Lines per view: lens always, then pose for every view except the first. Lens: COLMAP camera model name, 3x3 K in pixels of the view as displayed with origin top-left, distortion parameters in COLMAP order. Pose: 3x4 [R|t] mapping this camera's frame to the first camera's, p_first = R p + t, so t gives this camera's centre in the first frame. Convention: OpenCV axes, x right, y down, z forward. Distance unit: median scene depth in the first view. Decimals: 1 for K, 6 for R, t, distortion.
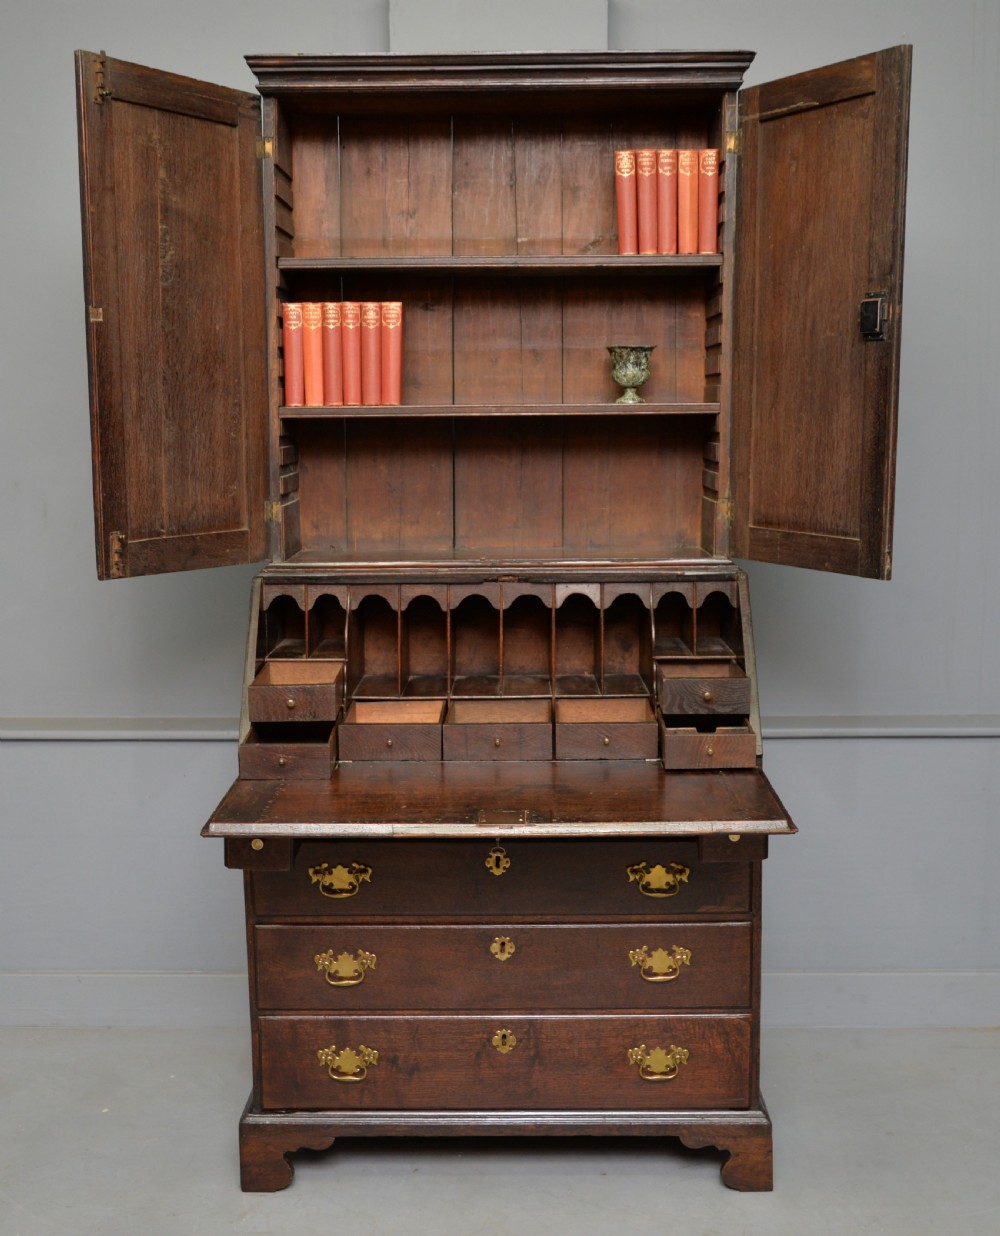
lens RADIAL K [[1530.4, 0, 498.9], [0, 1530.4, 640.5], [0, 0, 1]] dist [-0.044122, 0.055187]
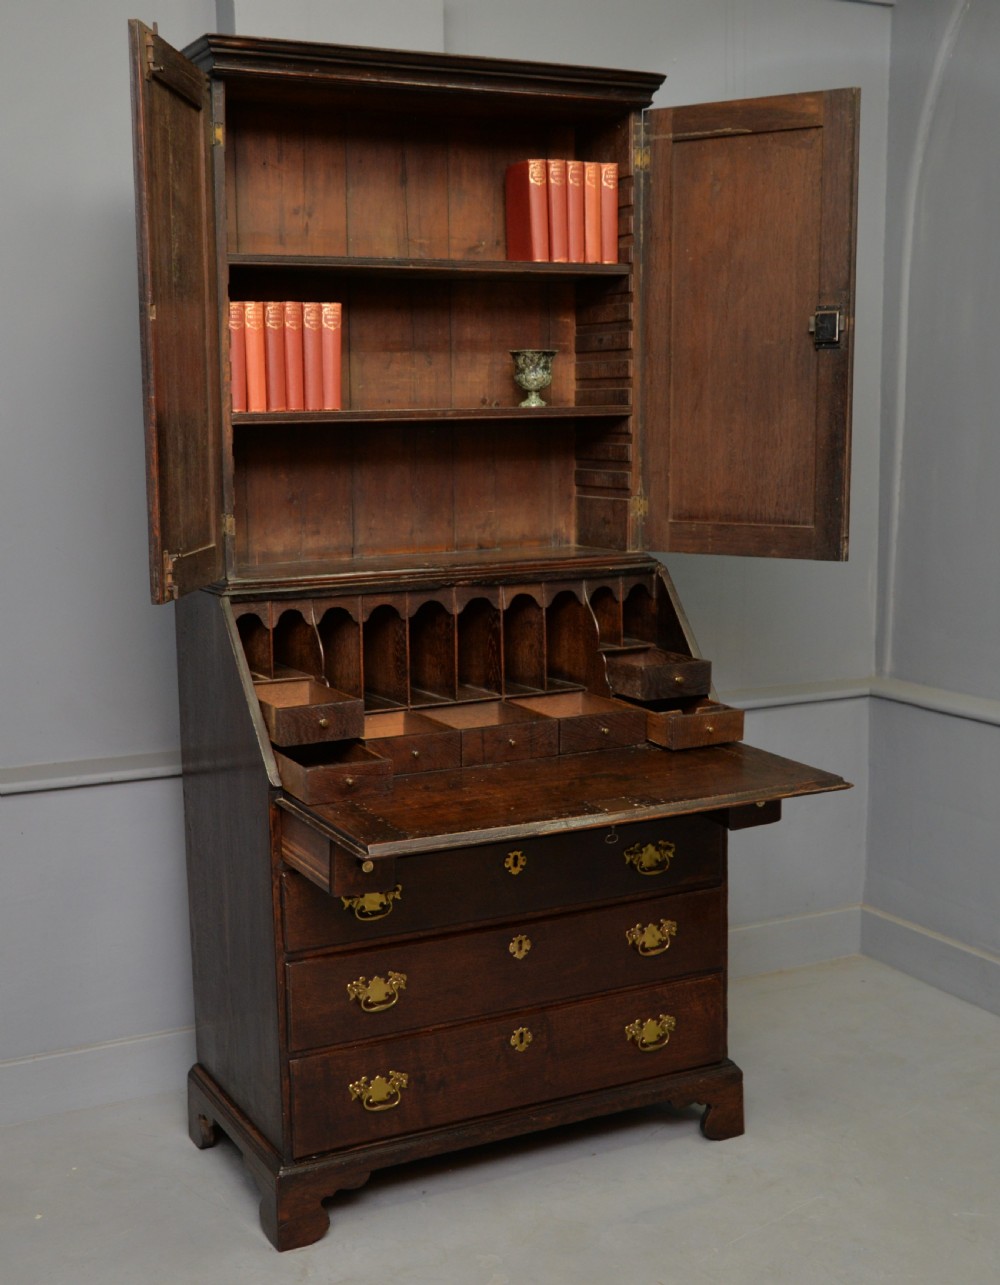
lens RADIAL K [[1680.6, 0, 480.5], [0, 1680.6, 664.1], [0, 0, 1]] dist [-0.010954, 0.014531]
pose [[0.885521, -0.077209, 0.458140, -0.508846], [0.077929, 0.996808, 0.017362, -0.005951], [-0.458018, 0.020328, 0.888711, 0.020982]]
